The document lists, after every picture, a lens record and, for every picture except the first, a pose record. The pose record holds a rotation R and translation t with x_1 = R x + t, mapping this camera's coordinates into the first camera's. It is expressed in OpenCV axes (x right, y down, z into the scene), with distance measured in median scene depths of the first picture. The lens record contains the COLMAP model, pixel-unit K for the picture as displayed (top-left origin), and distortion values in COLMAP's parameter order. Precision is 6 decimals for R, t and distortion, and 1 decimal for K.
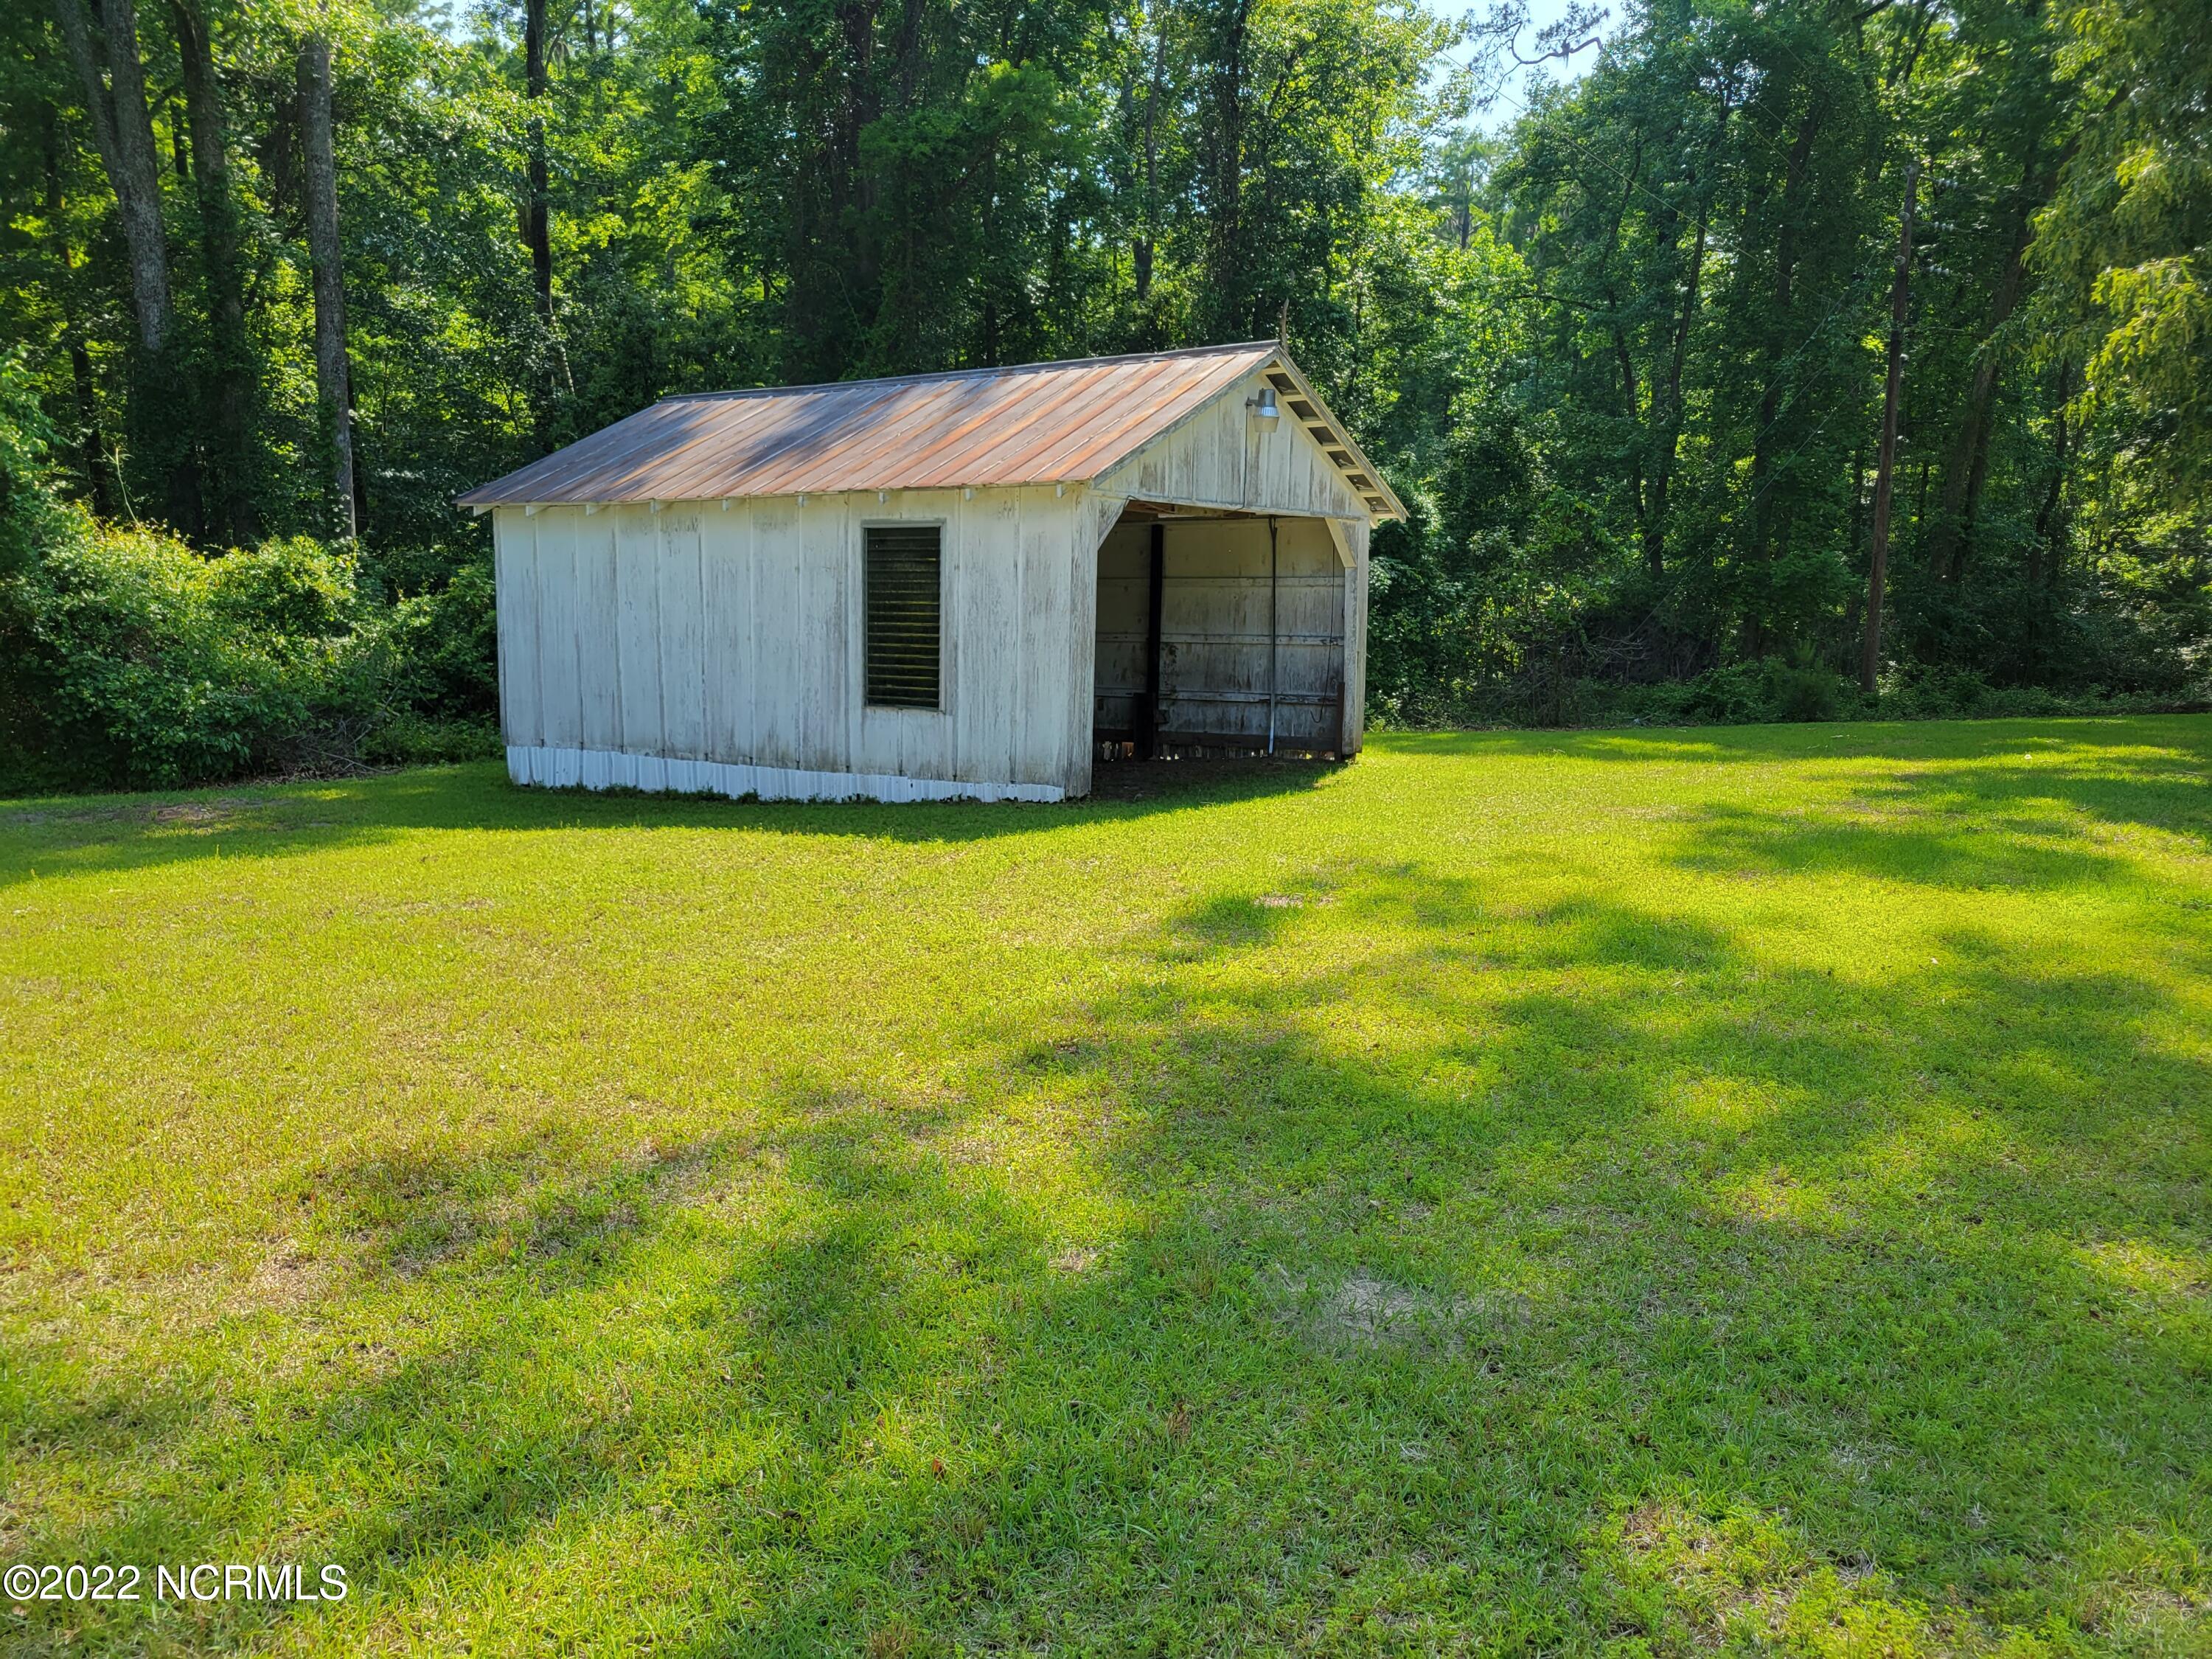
lens RADIAL K [[1763.0, 0, 1106.0], [0, 1763.0, 829.5], [0, 0, 1]] dist [0.063264, -0.002633]
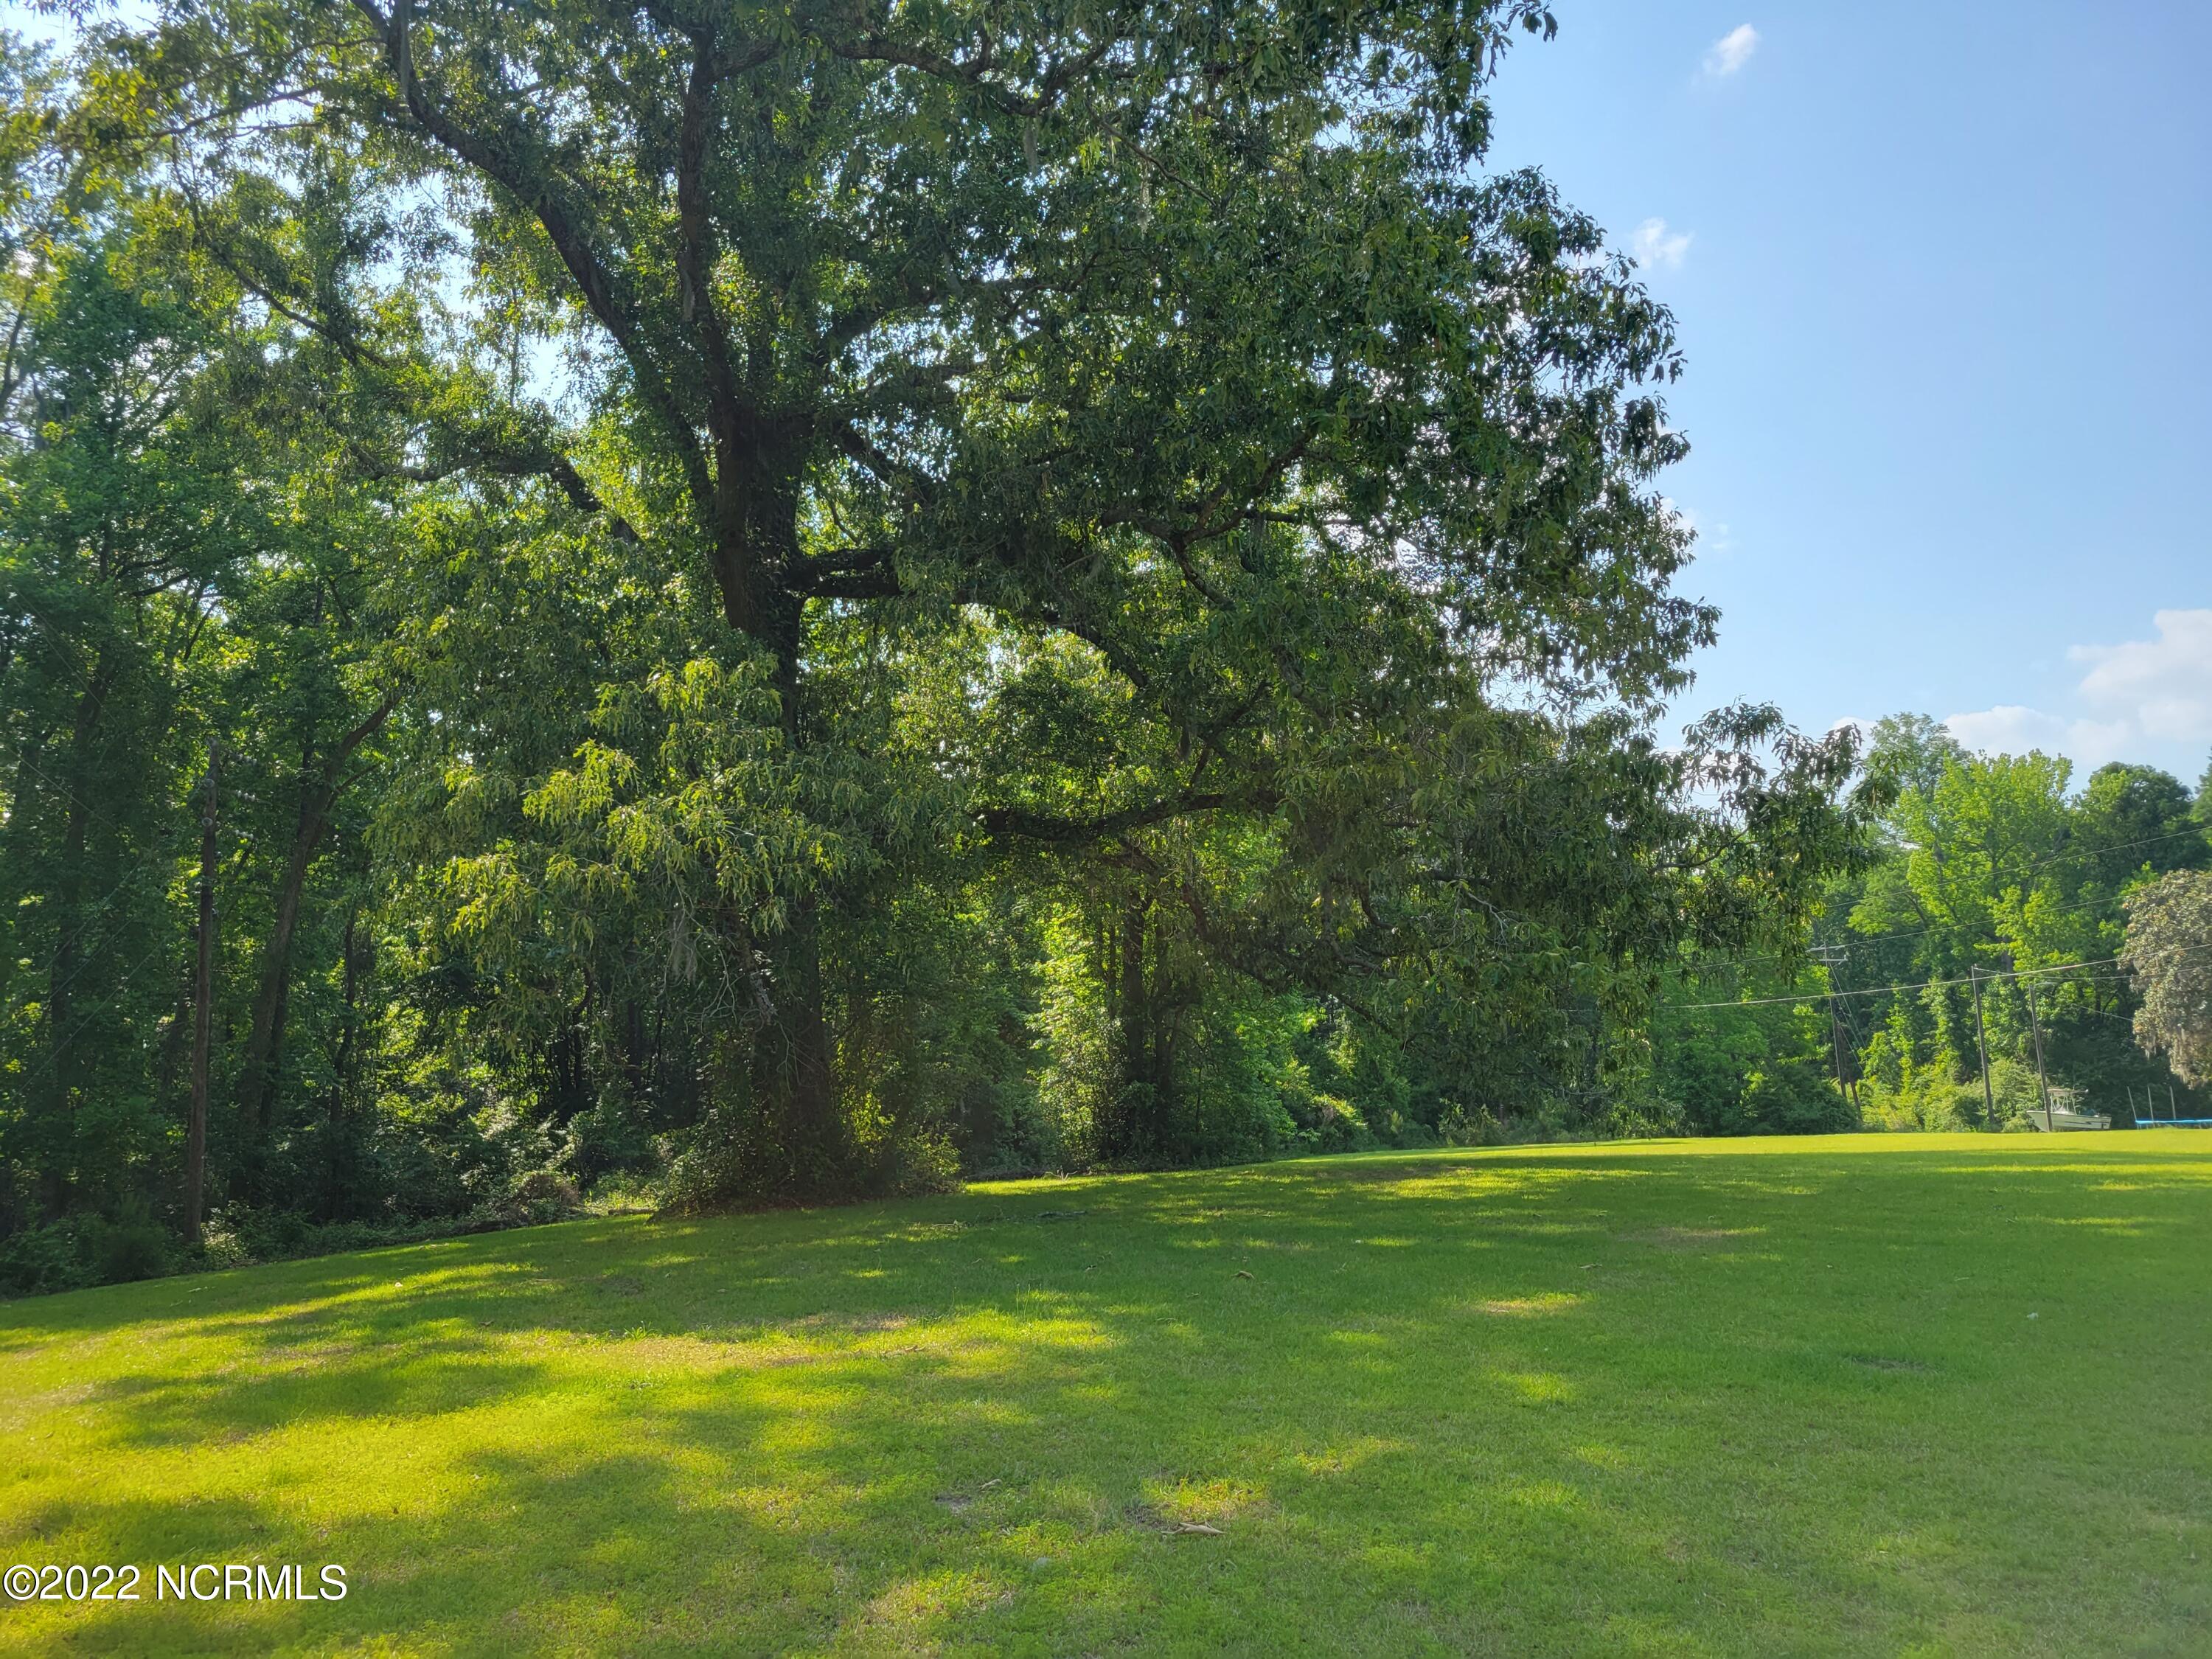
lens RADIAL K [[1763.0, 0, 1106.0], [0, 1763.0, 829.5], [0, 0, 1]] dist [0.063264, -0.002633]
pose [[0.589664, 0.090683, 0.802542, -0.125751], [0.150223, 0.964022, -0.219305, -0.005950], [-0.793555, 0.249876, 0.554826, 0.004848]]
